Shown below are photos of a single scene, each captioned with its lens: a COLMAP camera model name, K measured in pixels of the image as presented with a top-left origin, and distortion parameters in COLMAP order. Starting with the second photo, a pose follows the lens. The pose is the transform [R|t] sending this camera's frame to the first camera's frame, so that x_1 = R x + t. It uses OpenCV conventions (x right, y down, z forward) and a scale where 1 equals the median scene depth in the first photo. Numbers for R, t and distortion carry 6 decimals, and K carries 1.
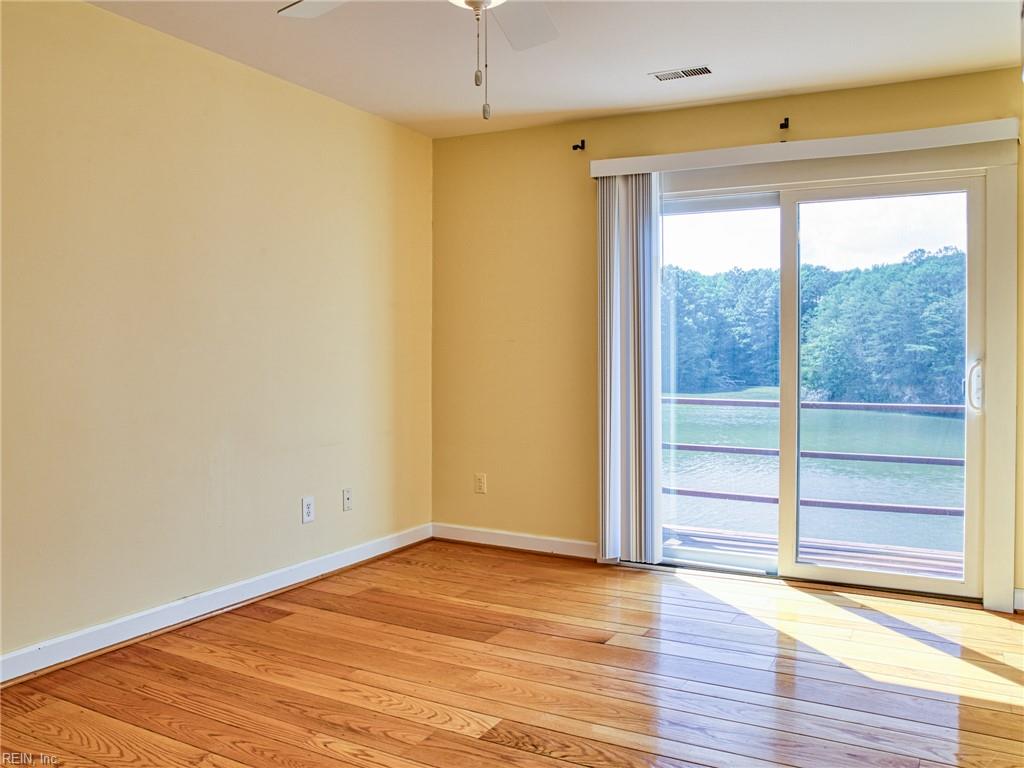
lens RADIAL K [[797.7, 0, 485.7], [0, 797.7, 362.7], [0, 0, 1]] dist [-0.104761, 0.068114]
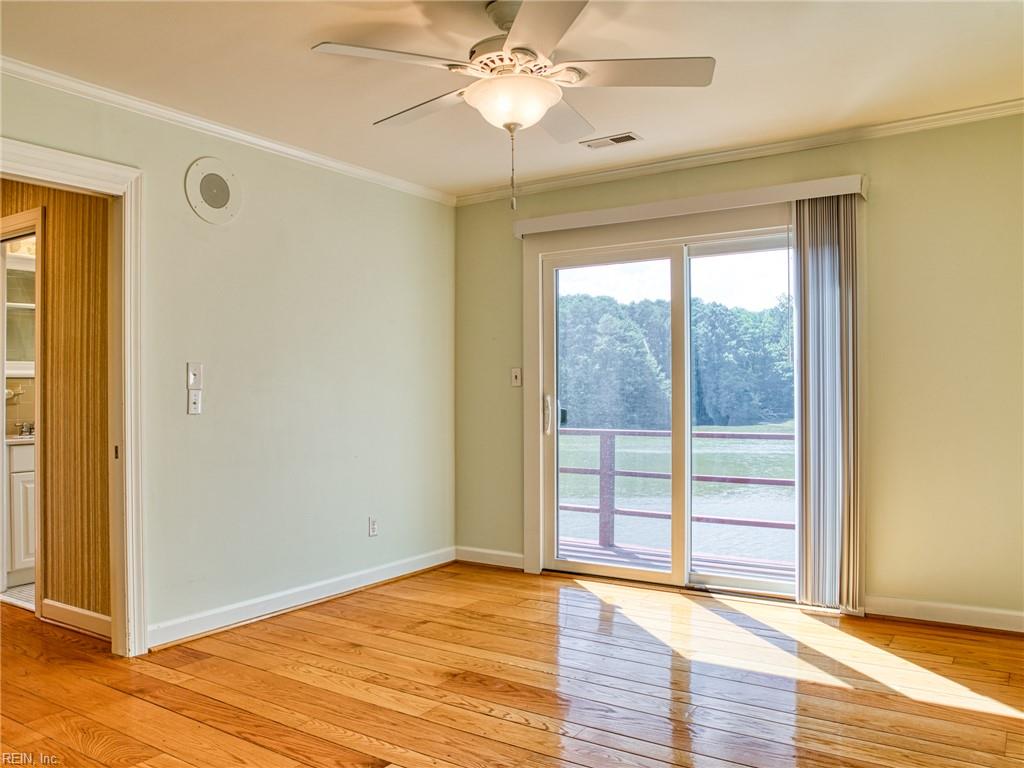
lens RADIAL K [[797.7, 0, 515.0], [0, 797.7, 385.2], [0, 0, 1]] dist [-0.104761, 0.068114]
pose [[0.992297, -0.017843, -0.122591, 0.132043], [0.015463, 0.999674, -0.020339, 0.001431], [0.122914, 0.018287, 0.992249, -0.072800]]
